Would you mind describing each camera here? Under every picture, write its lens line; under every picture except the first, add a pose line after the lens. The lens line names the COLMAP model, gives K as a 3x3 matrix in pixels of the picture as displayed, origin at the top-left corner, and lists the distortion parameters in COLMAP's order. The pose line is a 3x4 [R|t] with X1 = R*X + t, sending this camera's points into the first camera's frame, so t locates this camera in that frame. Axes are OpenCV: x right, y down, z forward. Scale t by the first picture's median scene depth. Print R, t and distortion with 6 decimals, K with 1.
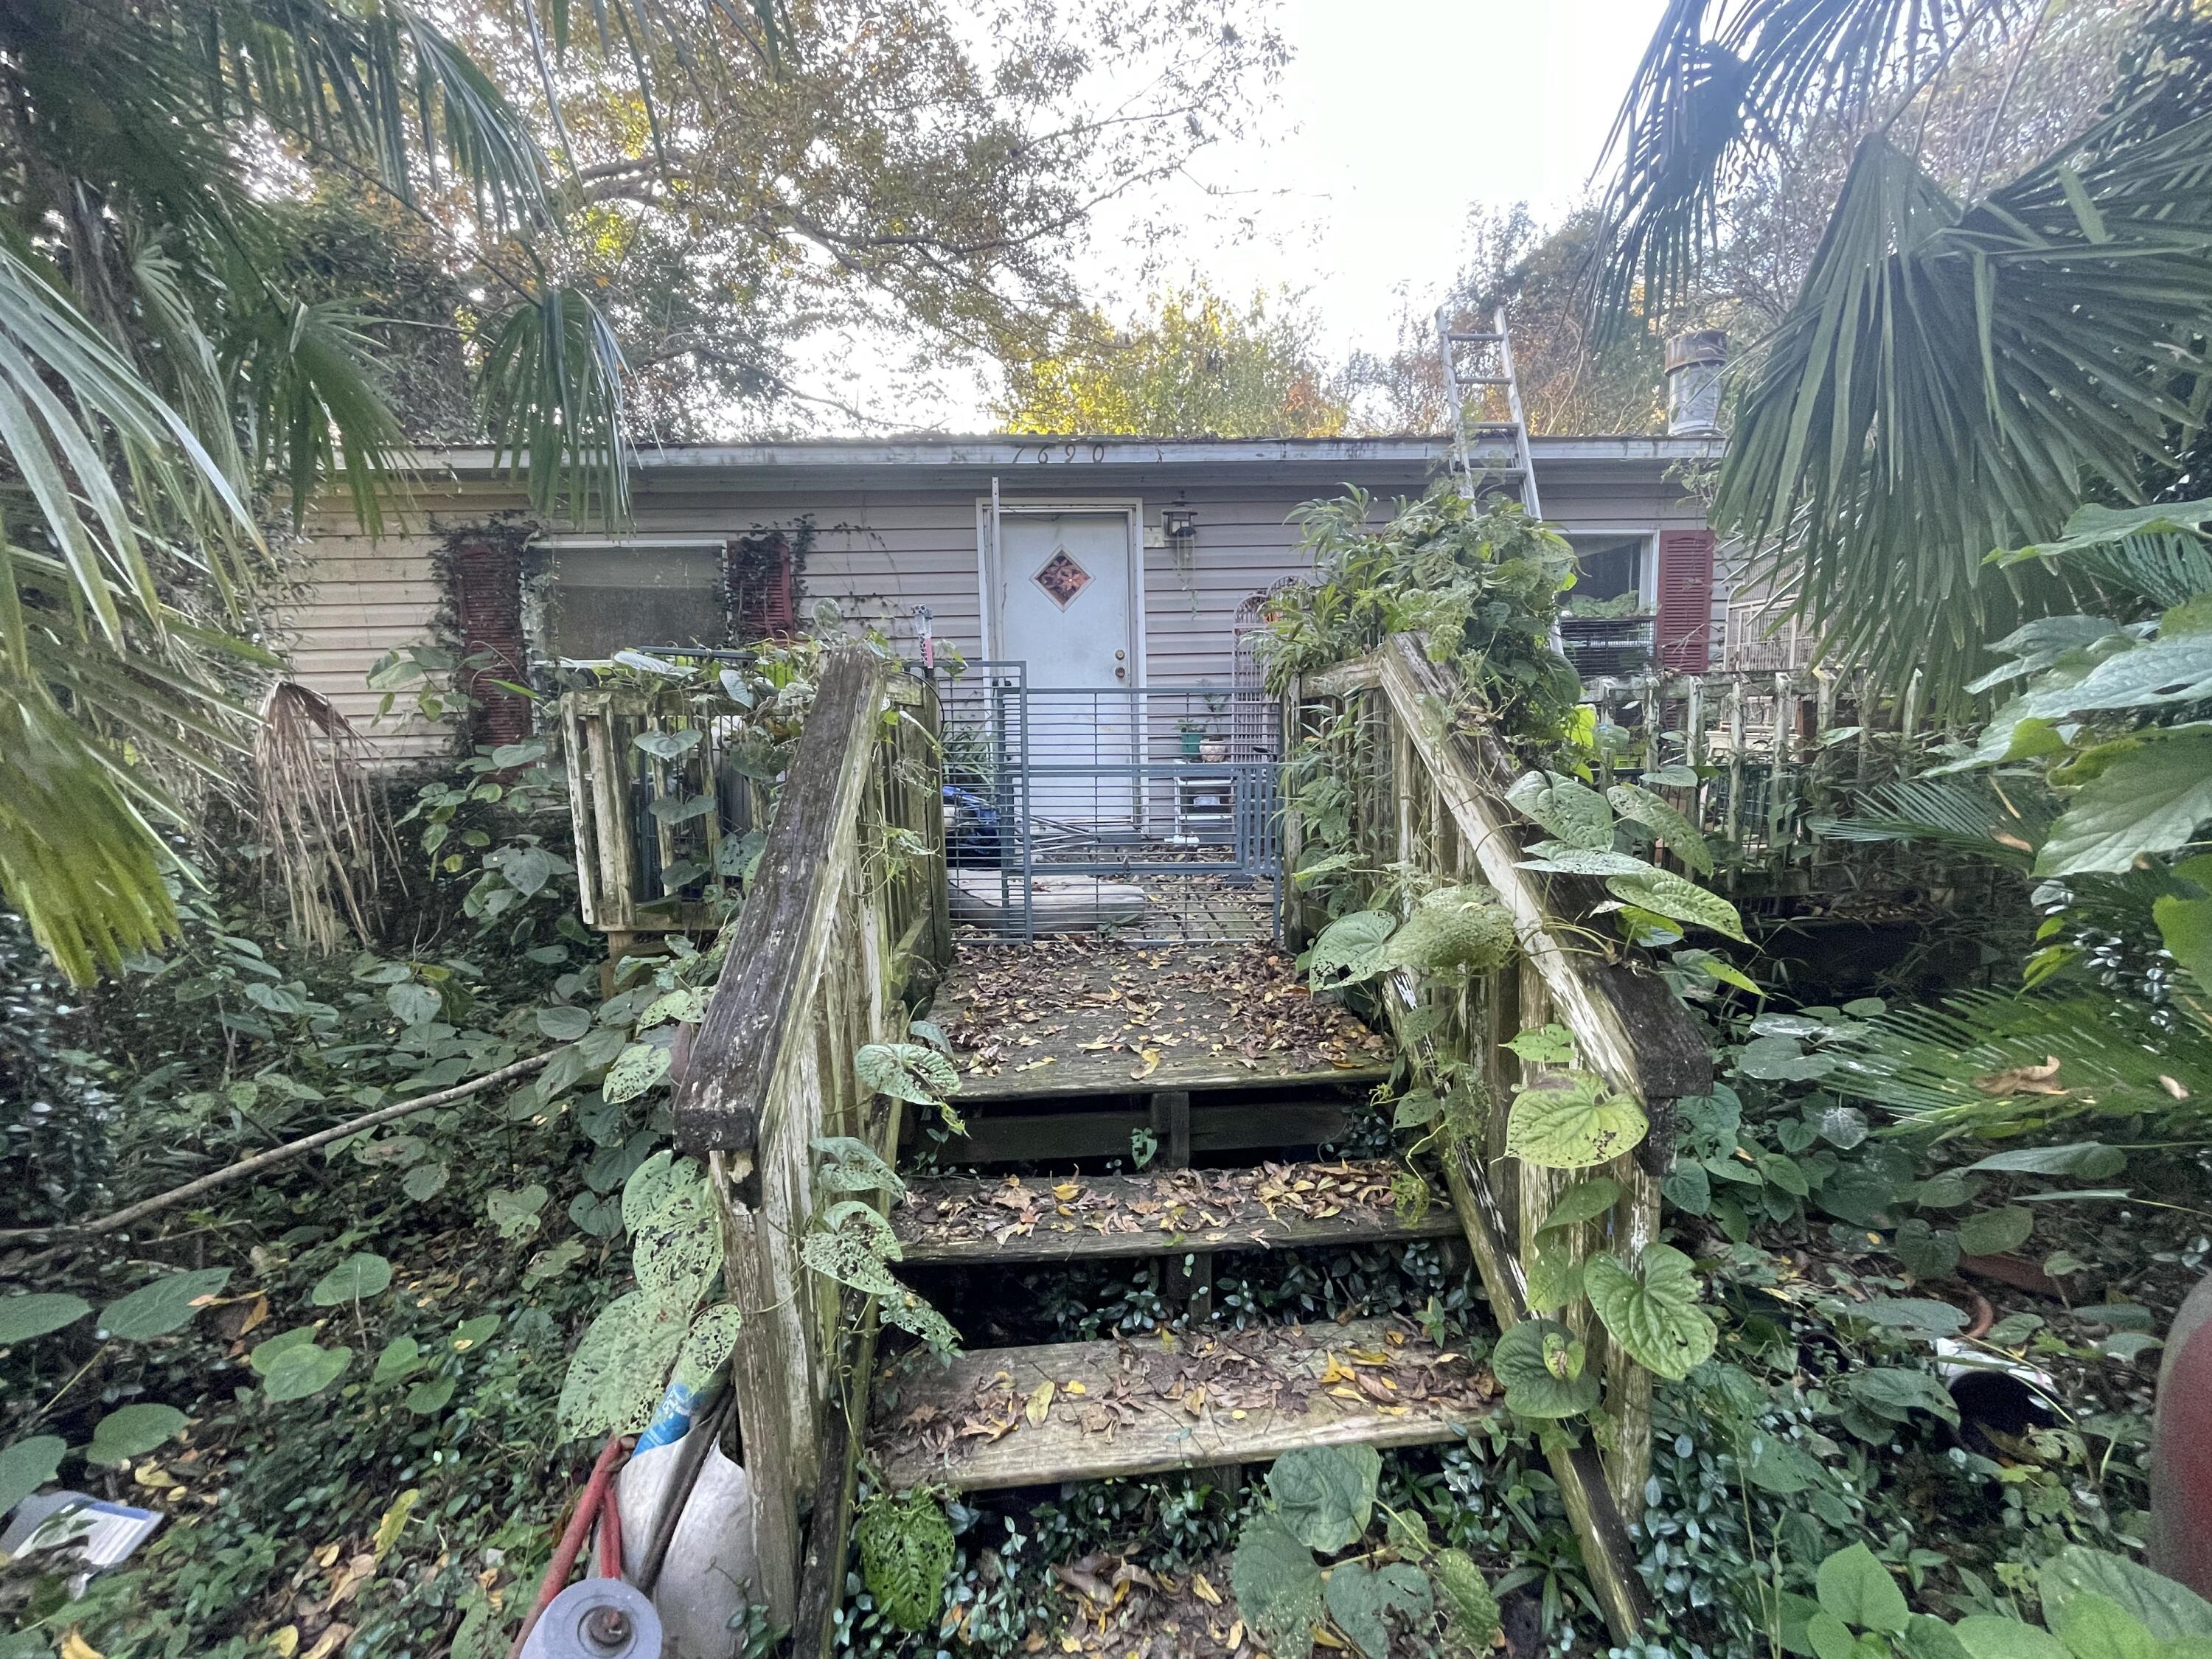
lens RADIAL K [[902.7, 0, 1108.6], [0, 902.7, 828.1], [0, 0, 1]] dist [-0.003283, 0.000882]
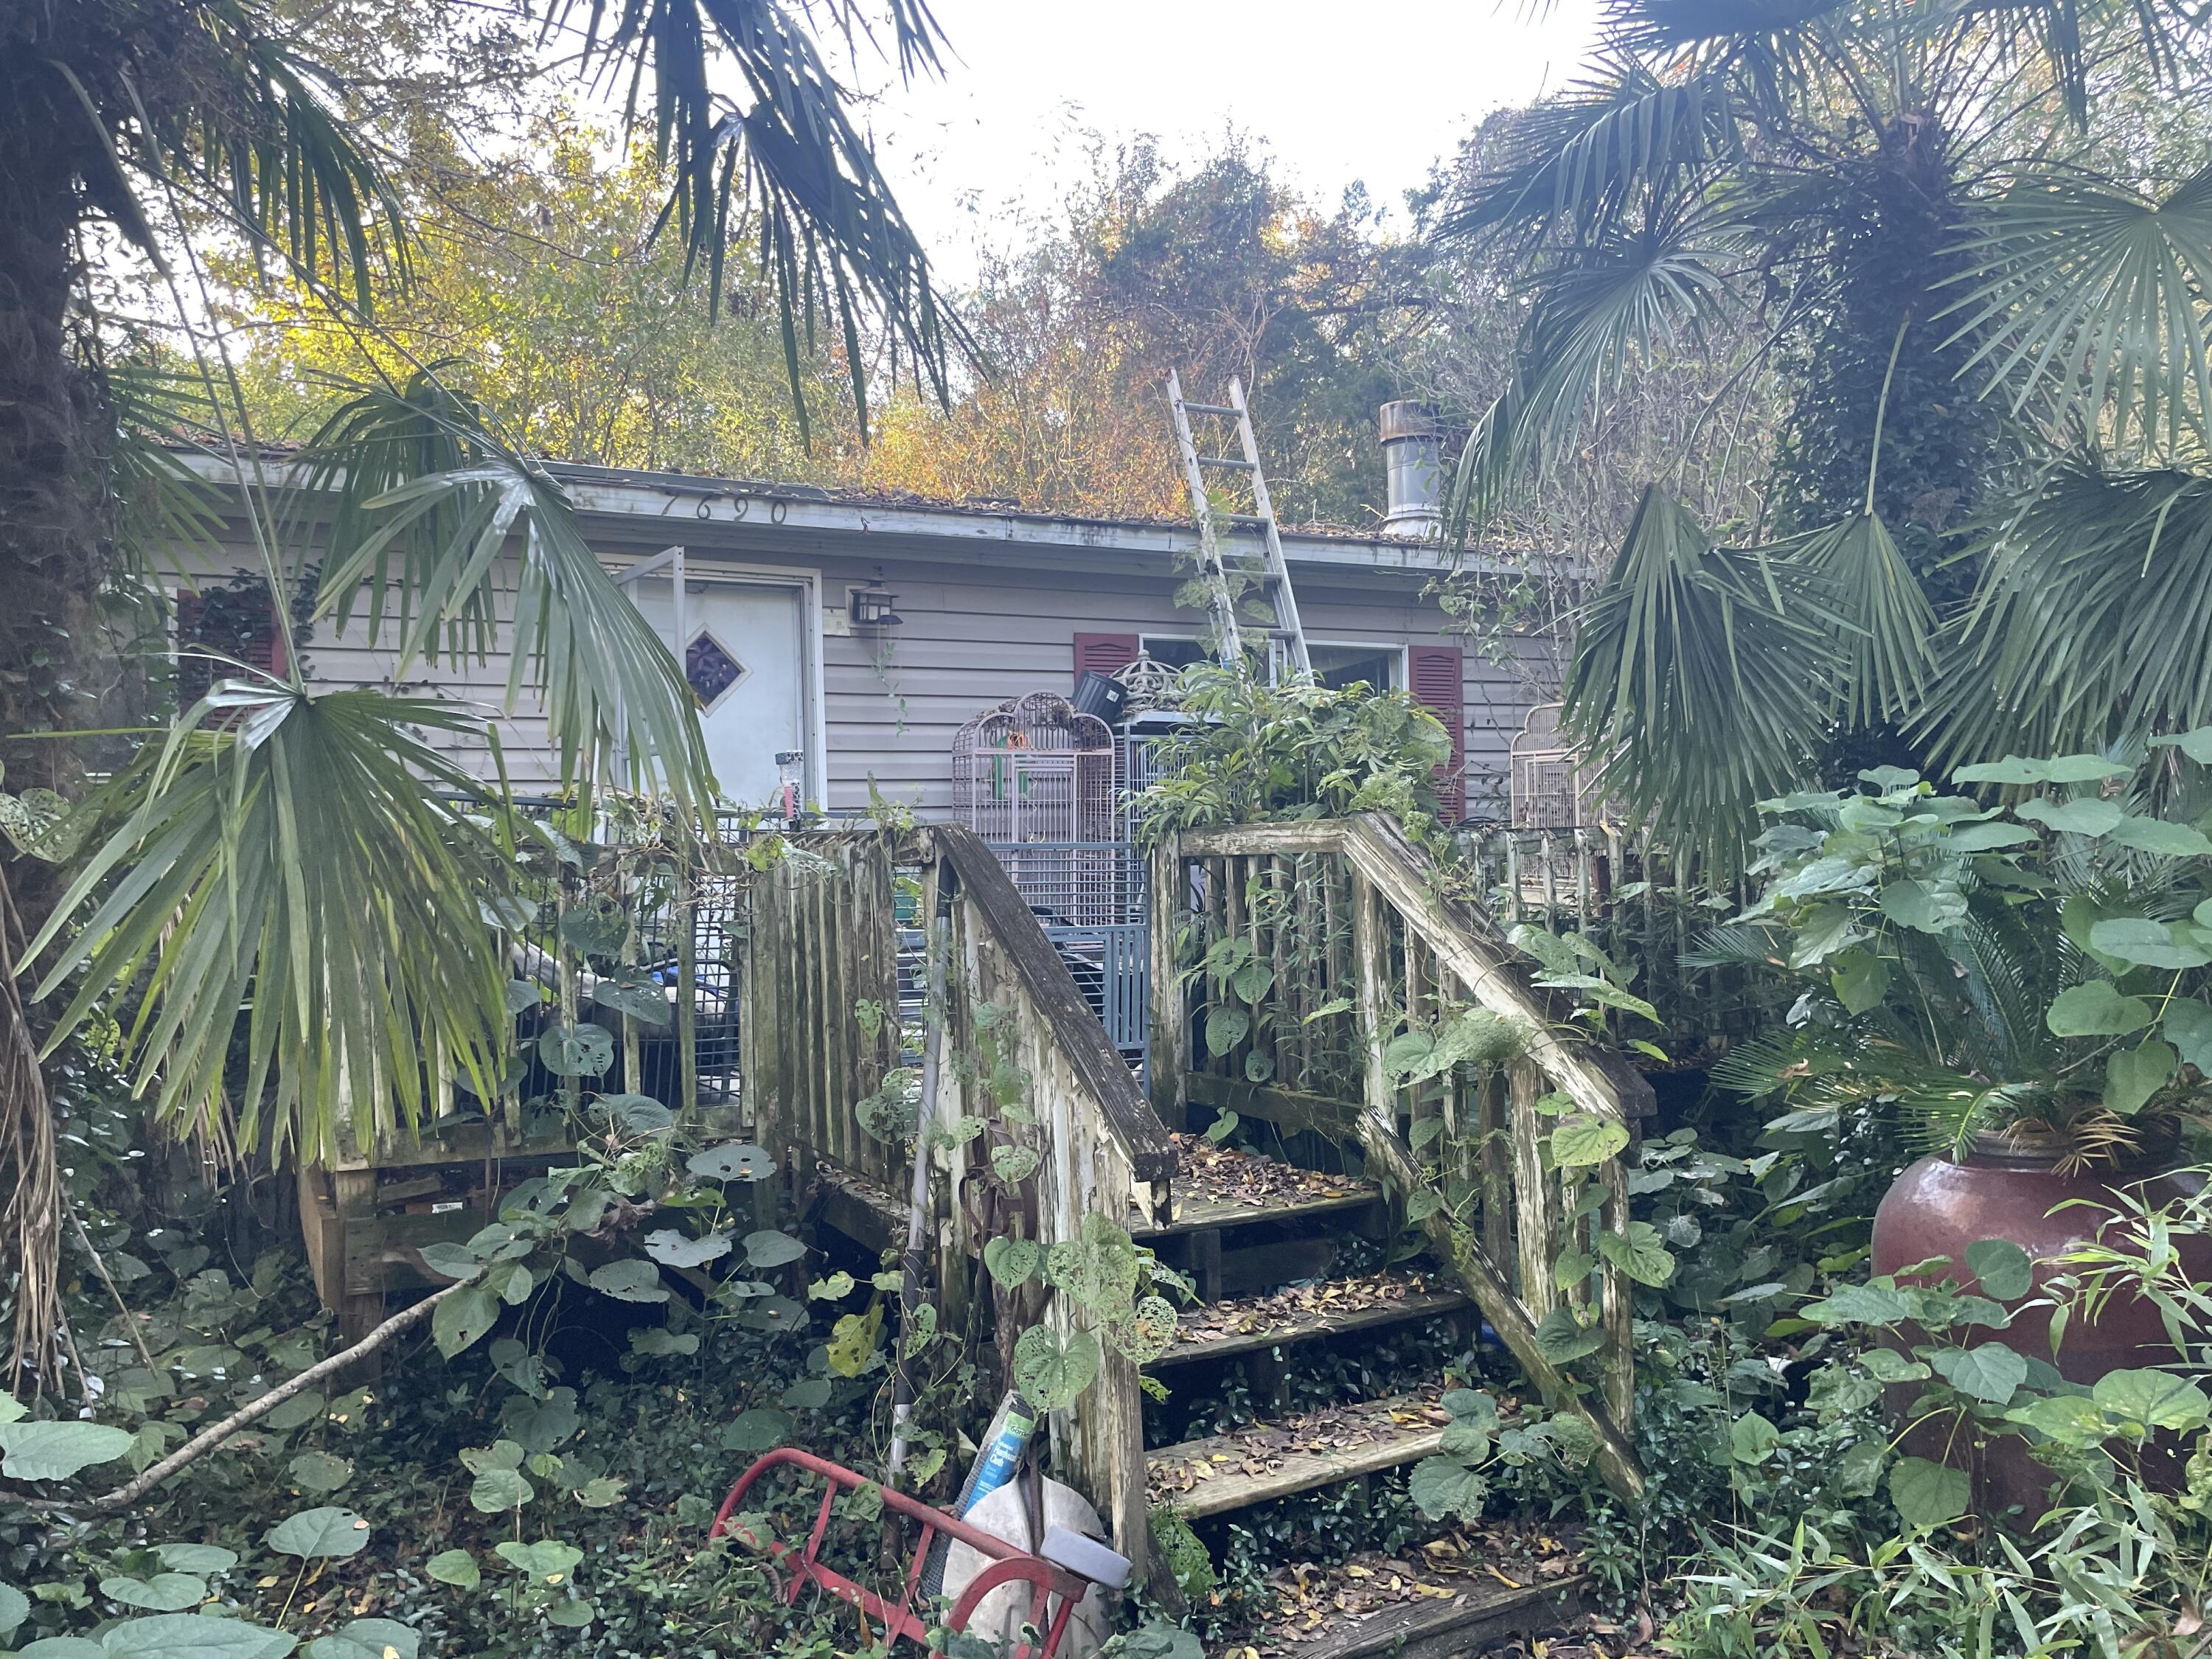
lens RADIAL K [[1690.6, 0, 1103.5], [0, 1690.6, 829.6], [0, 0, 1]] dist [0.067810, -0.081185]
pose [[0.909063, 0.006780, 0.416604, -0.580227], [0.048079, 0.991482, -0.121048, 0.038085], [-0.413876, 0.130071, 0.900993, -0.546720]]
